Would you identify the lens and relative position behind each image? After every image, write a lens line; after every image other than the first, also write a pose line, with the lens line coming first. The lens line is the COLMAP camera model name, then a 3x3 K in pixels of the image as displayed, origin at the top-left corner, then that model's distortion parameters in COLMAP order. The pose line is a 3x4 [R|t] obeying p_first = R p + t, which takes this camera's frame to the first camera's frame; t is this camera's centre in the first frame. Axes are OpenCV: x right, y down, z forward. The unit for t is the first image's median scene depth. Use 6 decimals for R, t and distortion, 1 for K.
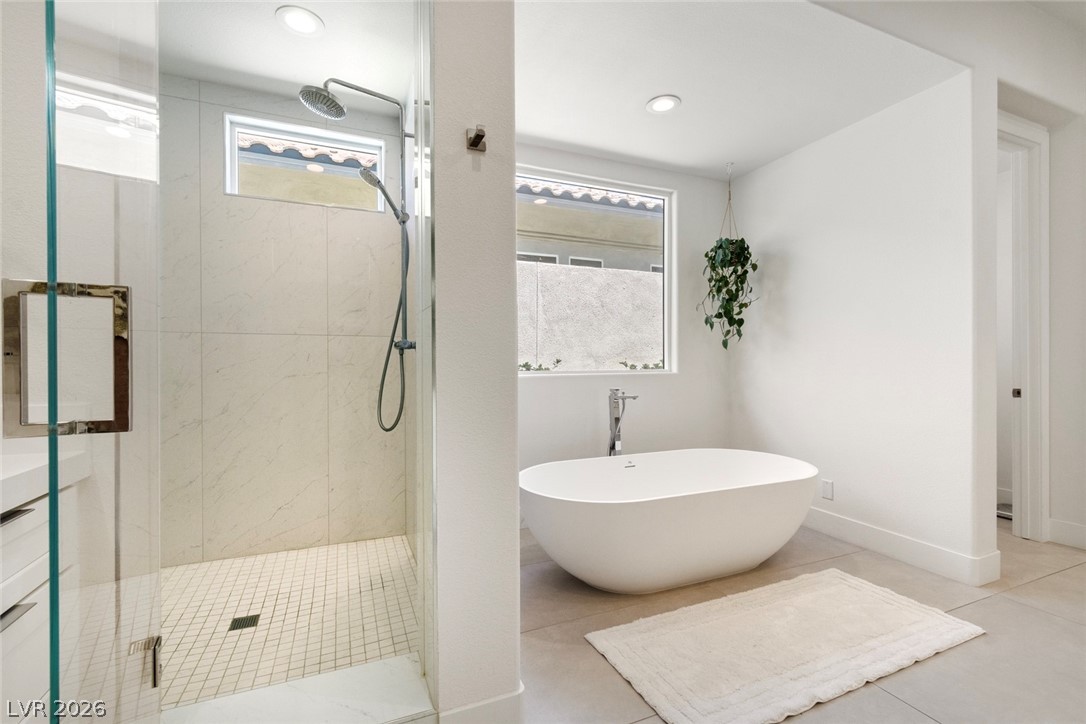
lens RADIAL K [[486.2, 0, 546.5], [0, 486.2, 366.3], [0, 0, 1]] dist [0.013932, 0.000128]
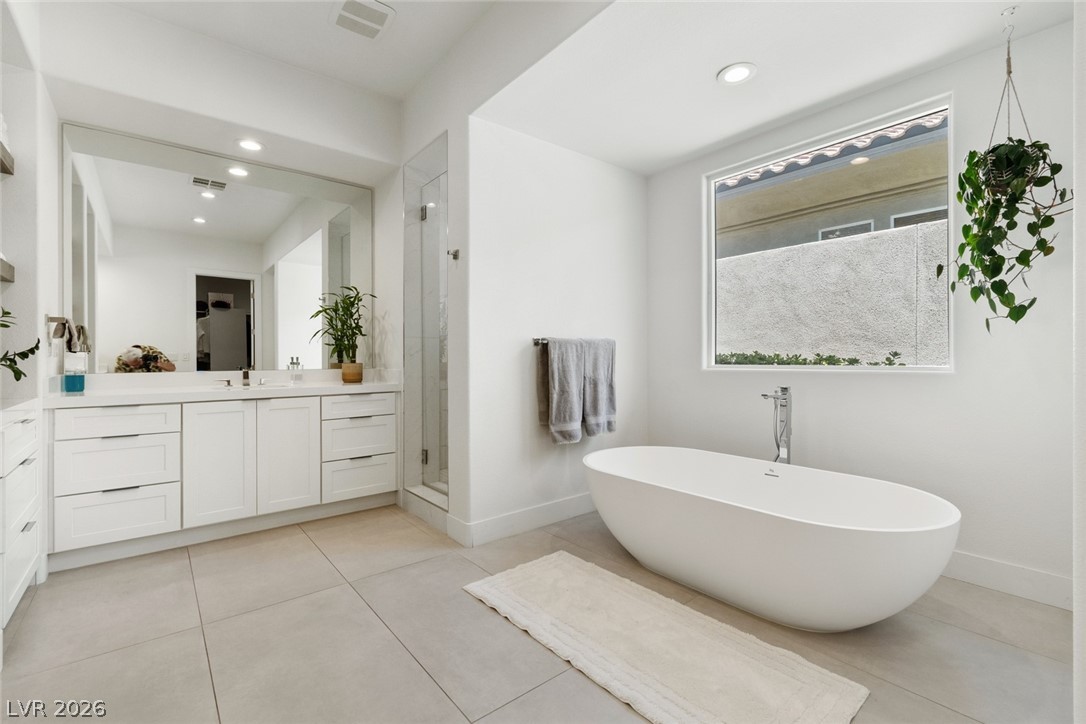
lens RADIAL K [[481.9, 0, 540.3], [0, 481.9, 357.2], [0, 0, 1]] dist [0.002974, -0.000172]
pose [[0.259873, 0.004027, -0.965635, 0.954972], [-0.003627, 0.999988, 0.003195, -0.009113], [0.965636, 0.002672, 0.259884, 0.389835]]
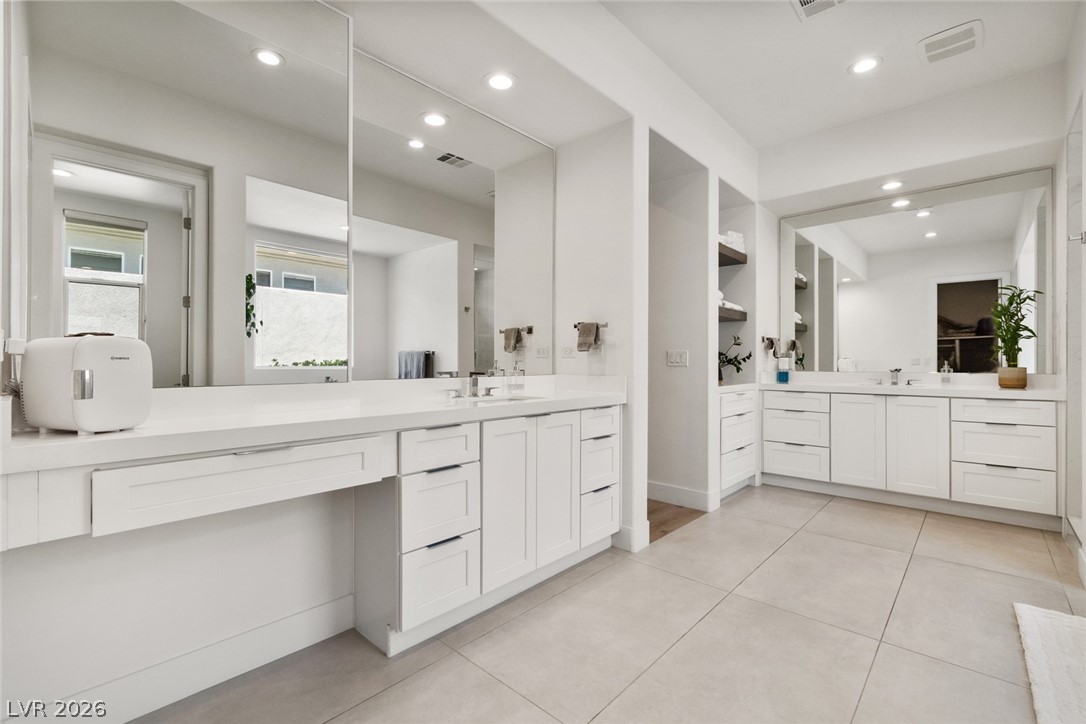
lens RADIAL K [[481.9, 0, 540.3], [0, 481.9, 357.2], [0, 0, 1]] dist [0.002974, -0.000172]
pose [[-0.917490, -0.000080, -0.397760, 1.139388], [0.000762, 0.999998, -0.001958, -0.011849], [0.397759, -0.002100, -0.917488, 0.876353]]
